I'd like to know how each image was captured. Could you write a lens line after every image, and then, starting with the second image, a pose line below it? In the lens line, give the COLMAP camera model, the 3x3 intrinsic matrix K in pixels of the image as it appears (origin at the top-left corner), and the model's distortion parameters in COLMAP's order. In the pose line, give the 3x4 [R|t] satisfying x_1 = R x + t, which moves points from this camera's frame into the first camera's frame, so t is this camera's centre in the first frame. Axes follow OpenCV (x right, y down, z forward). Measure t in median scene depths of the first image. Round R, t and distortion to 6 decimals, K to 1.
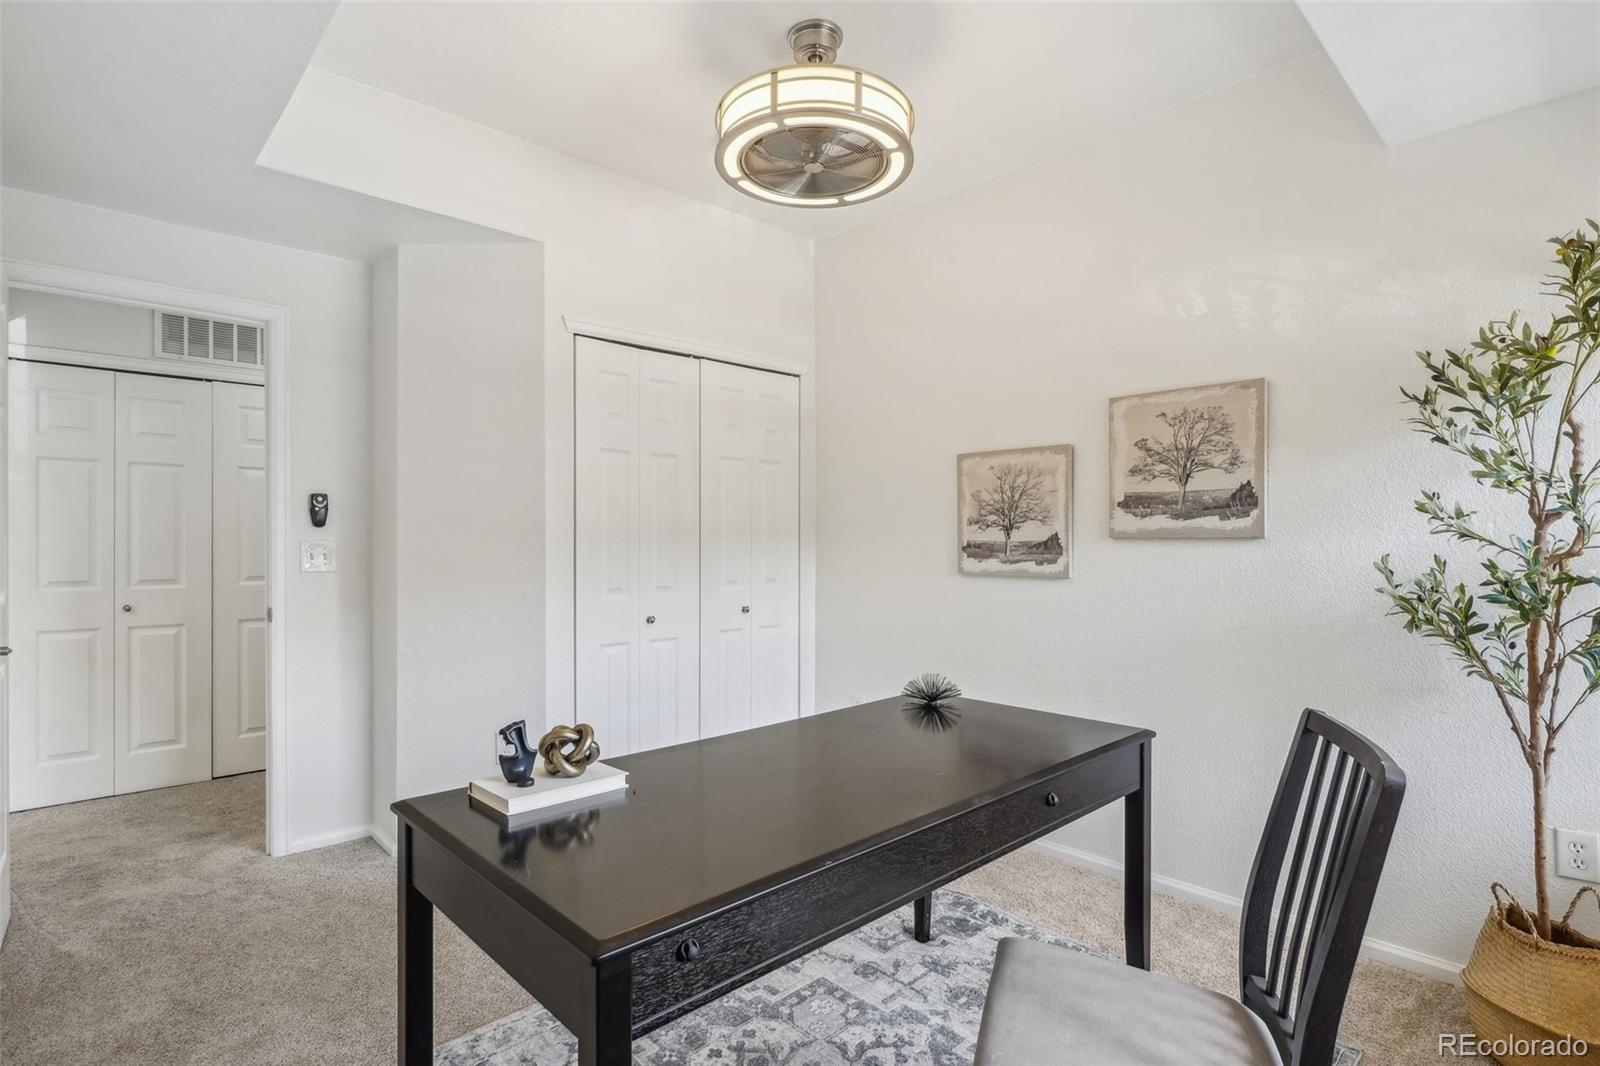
lens RADIAL K [[798.7, 0, 787.2], [0, 798.7, 537.7], [0, 0, 1]] dist [-0.000087, 0.001144]
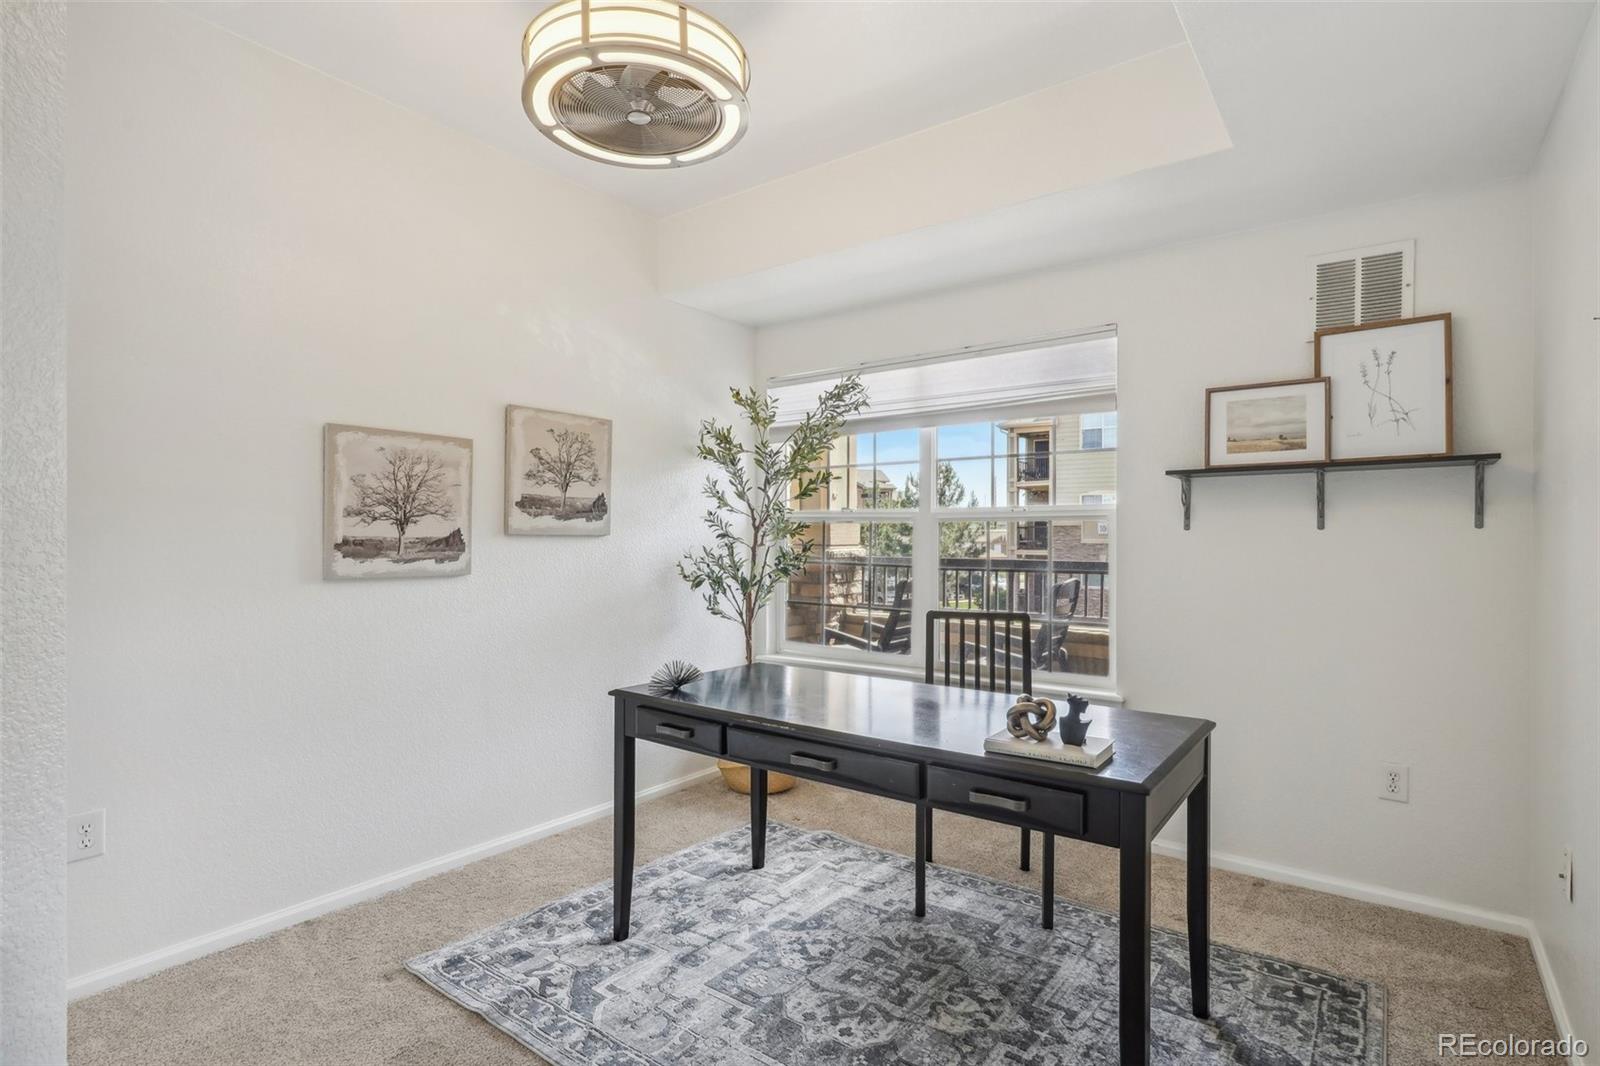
lens RADIAL K [[798.7, 0, 787.4], [0, 798.7, 535.8], [0, 0, 1]] dist [-0.000087, 0.001144]
pose [[-0.170140, 0.000891, 0.985419, -0.723054], [-0.011257, 0.999933, -0.002848, 0.000766], [-0.985356, -0.011577, -0.170119, 0.823423]]
